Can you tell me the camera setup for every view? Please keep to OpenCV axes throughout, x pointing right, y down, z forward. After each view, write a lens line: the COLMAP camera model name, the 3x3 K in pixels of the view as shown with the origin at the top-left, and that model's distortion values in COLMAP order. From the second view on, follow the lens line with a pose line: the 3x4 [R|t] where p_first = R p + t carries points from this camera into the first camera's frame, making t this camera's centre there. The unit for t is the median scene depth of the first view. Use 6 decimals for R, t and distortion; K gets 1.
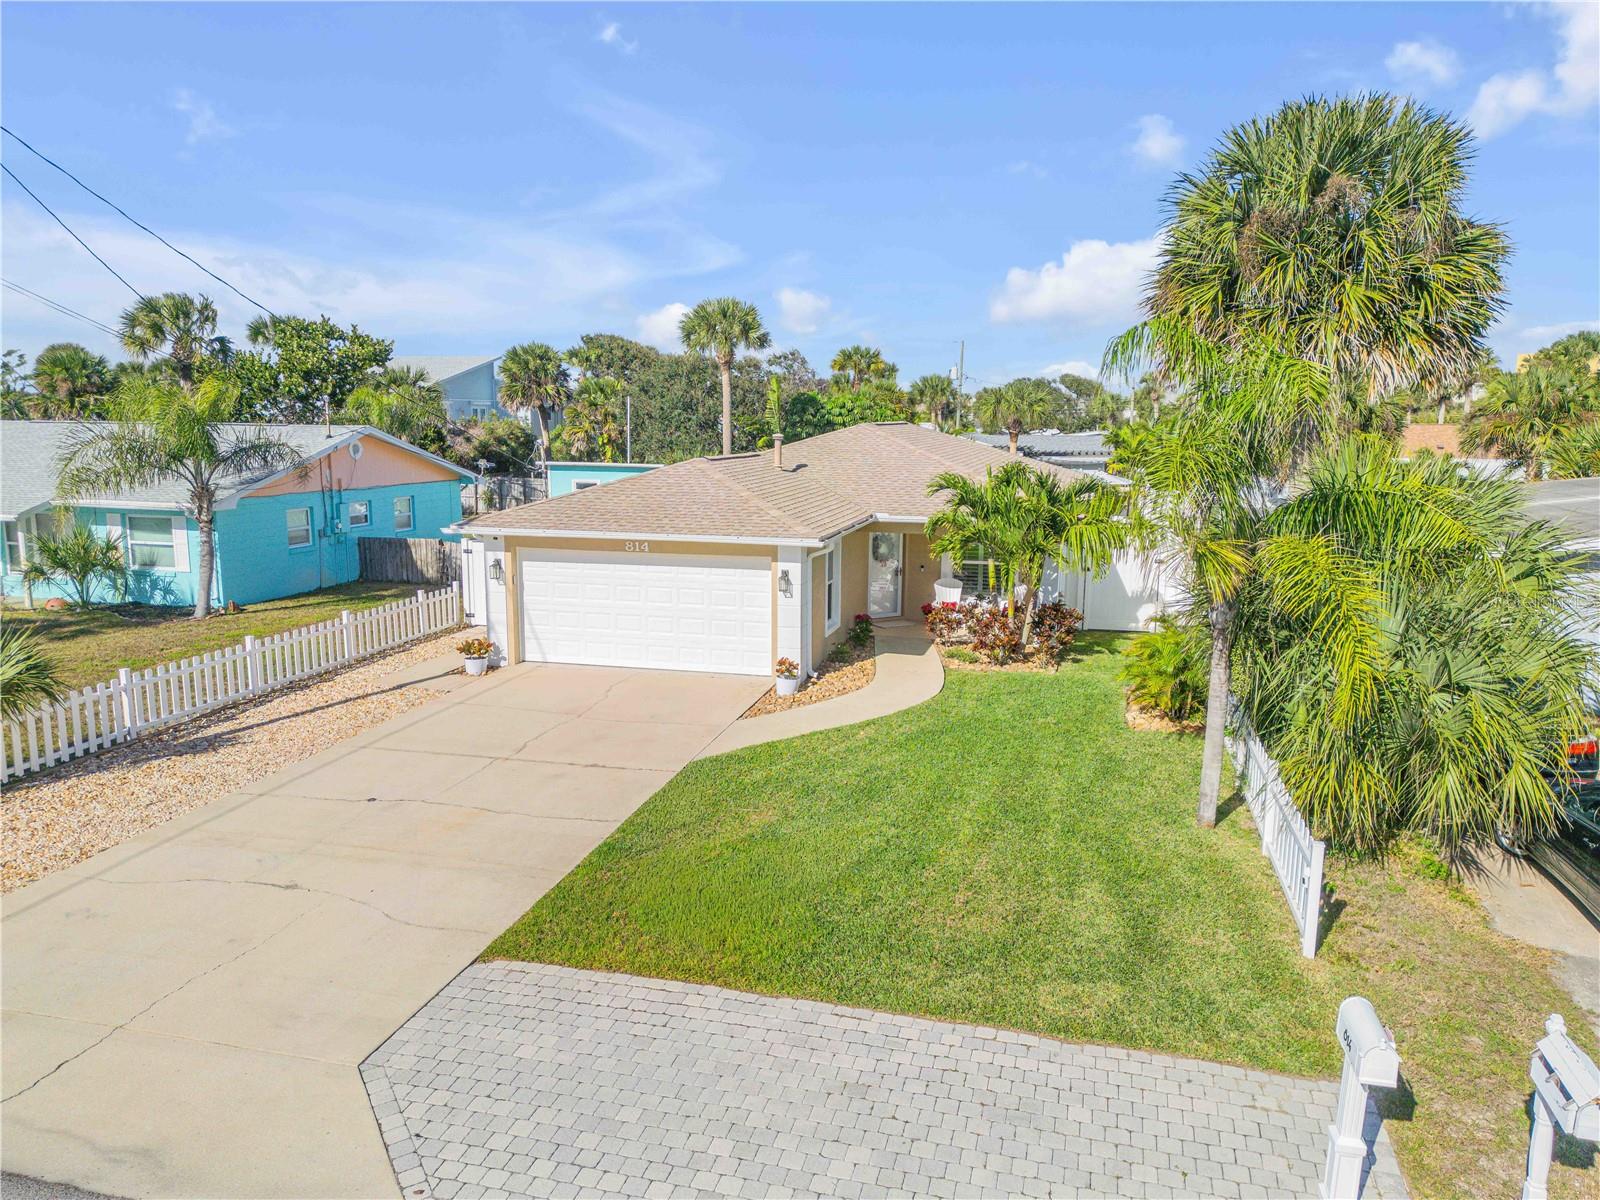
lens RADIAL K [[1120.2, 0, 797.6], [0, 1120.2, 599.1], [0, 0, 1]] dist [0.063432, -0.043671]
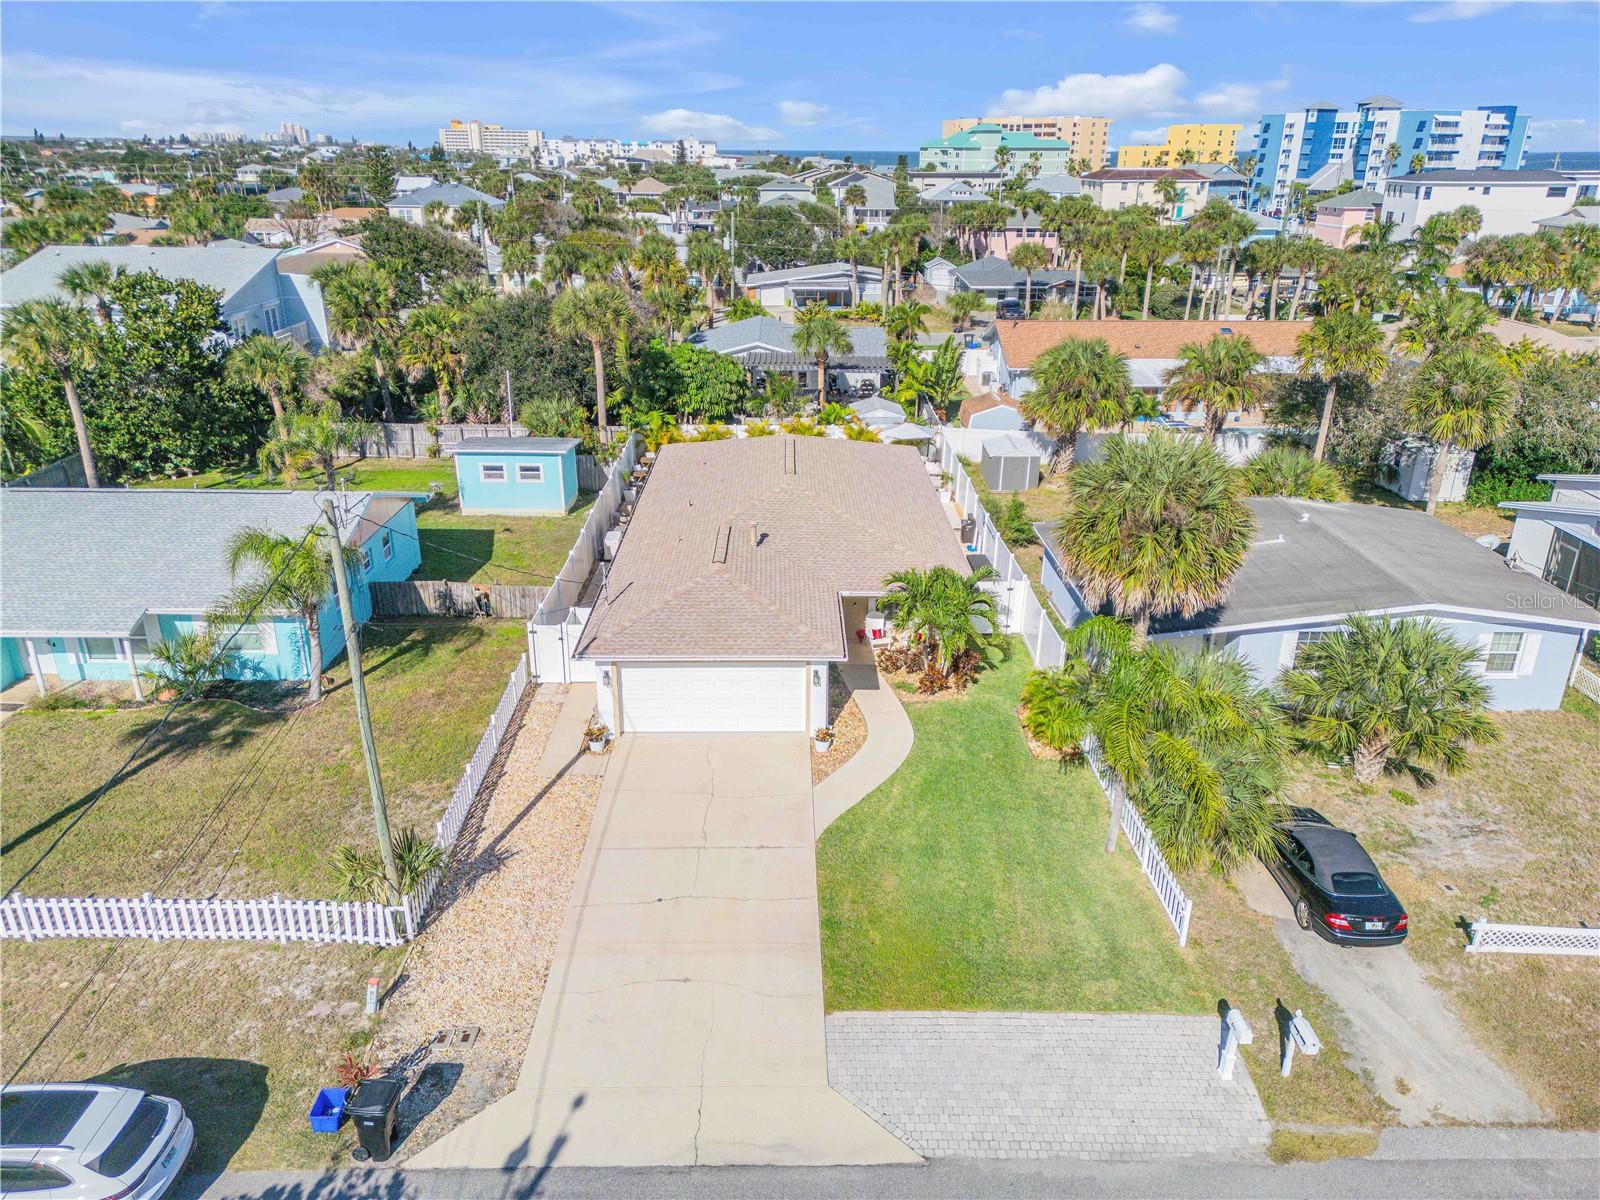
lens RADIAL K [[1120.2, 0, 798.7], [0, 1120.2, 591.6], [0, 0, 1]] dist [0.063432, -0.043671]
pose [[0.963816, -0.095620, 0.248830, -0.429707], [0.041307, 0.975749, 0.214962, -0.489504], [-0.263350, -0.196905, 0.944391, -0.435174]]
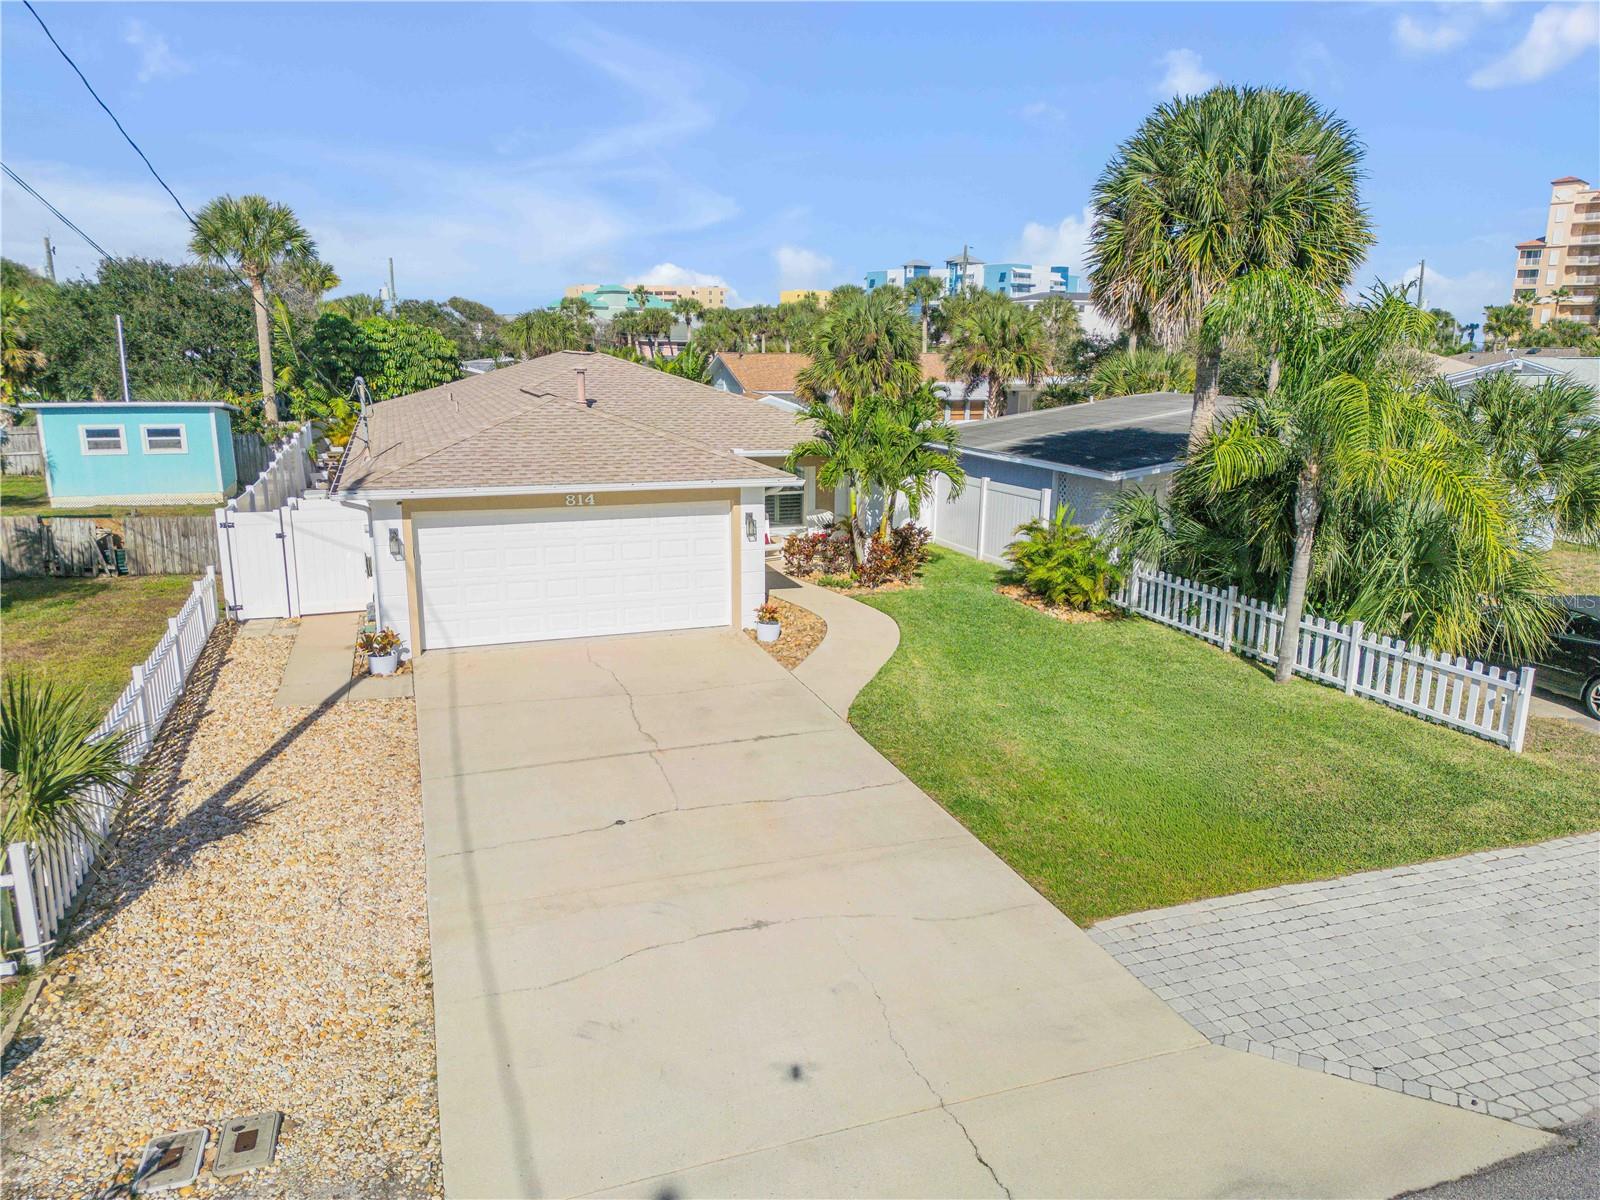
lens RADIAL K [[1120.2, 0, 800.1], [0, 1120.2, 599.0], [0, 0, 1]] dist [0.063432, -0.043671]
pose [[0.826613, -0.124944, 0.548726, -0.545546], [0.089482, 0.991819, 0.091037, -0.038338], [-0.555612, -0.026151, 0.831030, 0.189758]]
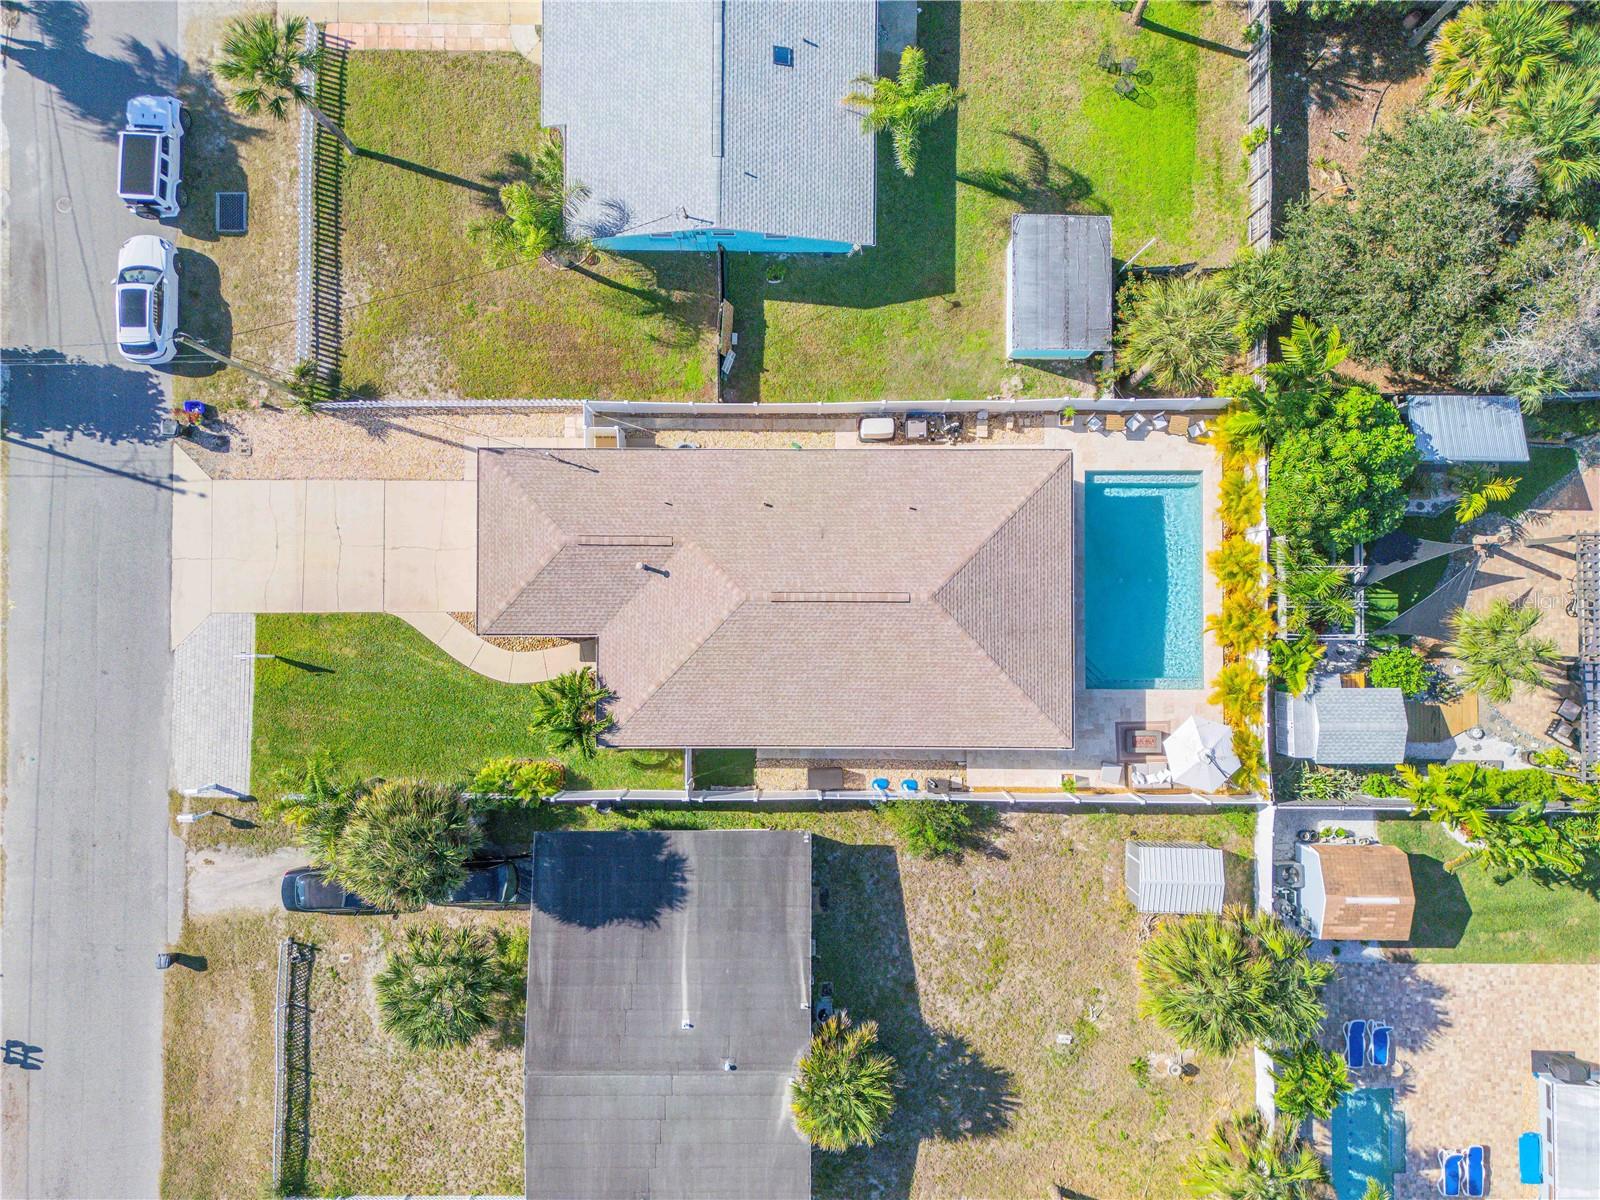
lens RADIAL K [[1120.2, 0, 799.2], [0, 1120.2, 598.9], [0, 0, 1]] dist [0.063432, -0.043671]
pose [[0.248711, 0.968130, -0.029463, 0.178978], [-0.125056, 0.062262, 0.990194, -2.420265], [0.960471, -0.242587, 0.136556, 1.370081]]
